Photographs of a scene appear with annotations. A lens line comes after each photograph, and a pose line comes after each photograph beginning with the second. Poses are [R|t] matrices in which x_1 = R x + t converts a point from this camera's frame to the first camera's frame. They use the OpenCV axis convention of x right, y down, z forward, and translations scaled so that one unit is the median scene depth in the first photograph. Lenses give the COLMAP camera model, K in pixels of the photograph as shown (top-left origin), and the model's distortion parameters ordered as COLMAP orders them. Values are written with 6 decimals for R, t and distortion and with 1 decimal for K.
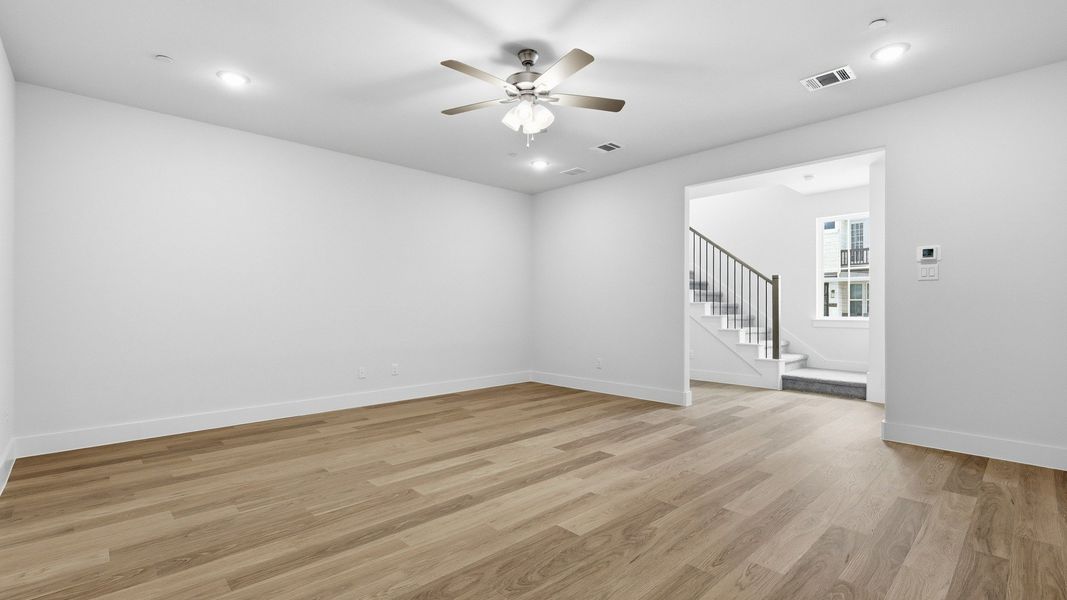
lens RADIAL K [[474.8, 0, 538.9], [0, 474.8, 305.2], [0, 0, 1]] dist [0.004174, -0.001768]
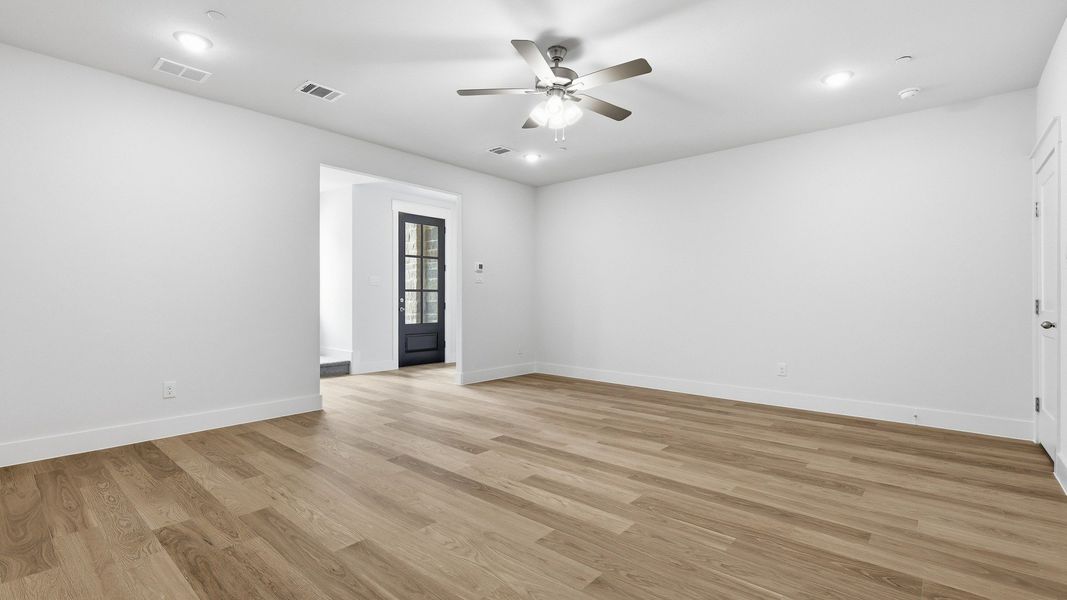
lens RADIAL K [[474.8, 0, 531.6], [0, 474.8, 296.6], [0, 0, 1]] dist [0.004174, -0.001768]
pose [[-0.089299, 0.006230, 0.995985, -1.151575], [-0.008720, 0.999937, -0.007037, 0.005736], [-0.995967, -0.009313, -0.089239, 1.276992]]
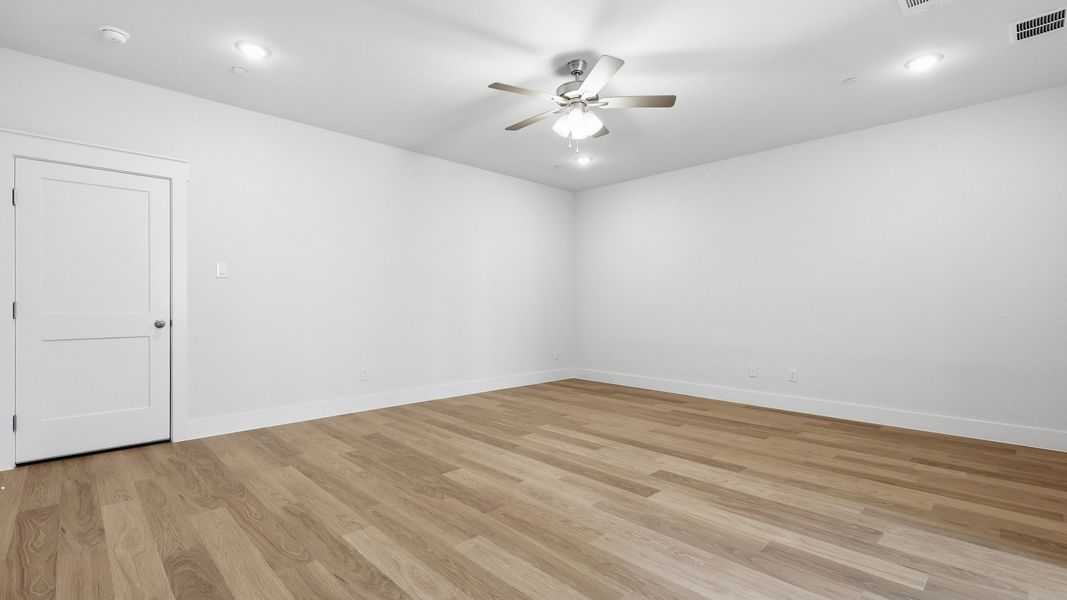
lens RADIAL K [[474.8, 0, 533.1], [0, 474.8, 302.9], [0, 0, 1]] dist [0.004174, -0.001768]
pose [[0.010361, -0.001370, -0.999945, 1.148858], [0.002472, 0.999996, -0.001345, 0.000551], [0.999943, -0.002458, 0.010364, 0.996692]]
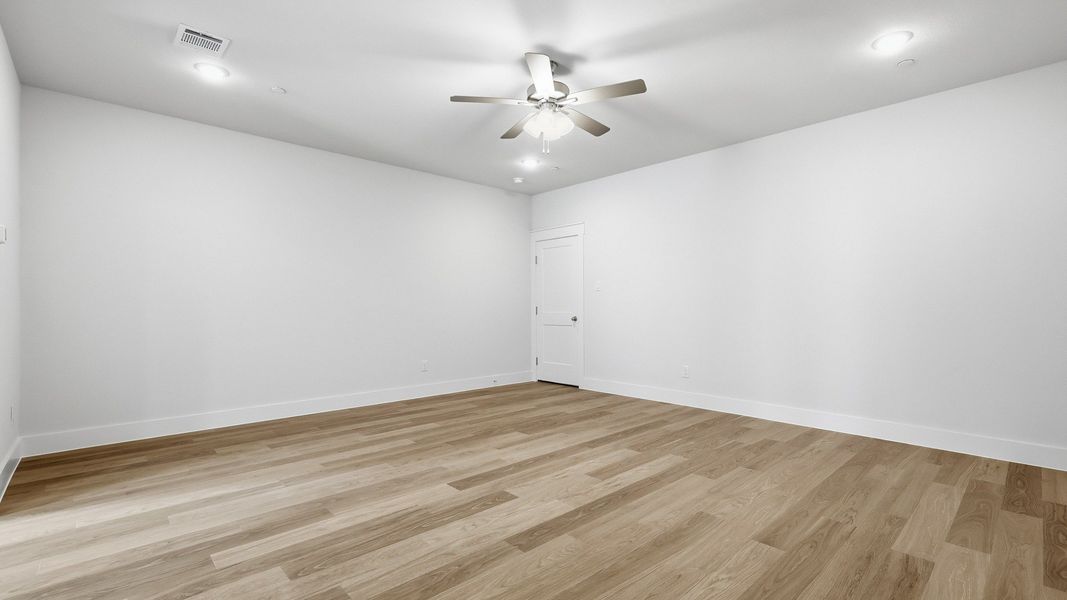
lens RADIAL K [[474.8, 0, 538.3], [0, 474.8, 296.3], [0, 0, 1]] dist [0.004174, -0.001768]
pose [[-0.999982, 0.001912, 0.005671, -0.007493], [0.001741, 0.999552, -0.029881, 0.012840], [-0.005725, -0.029871, -0.999537, 2.279391]]
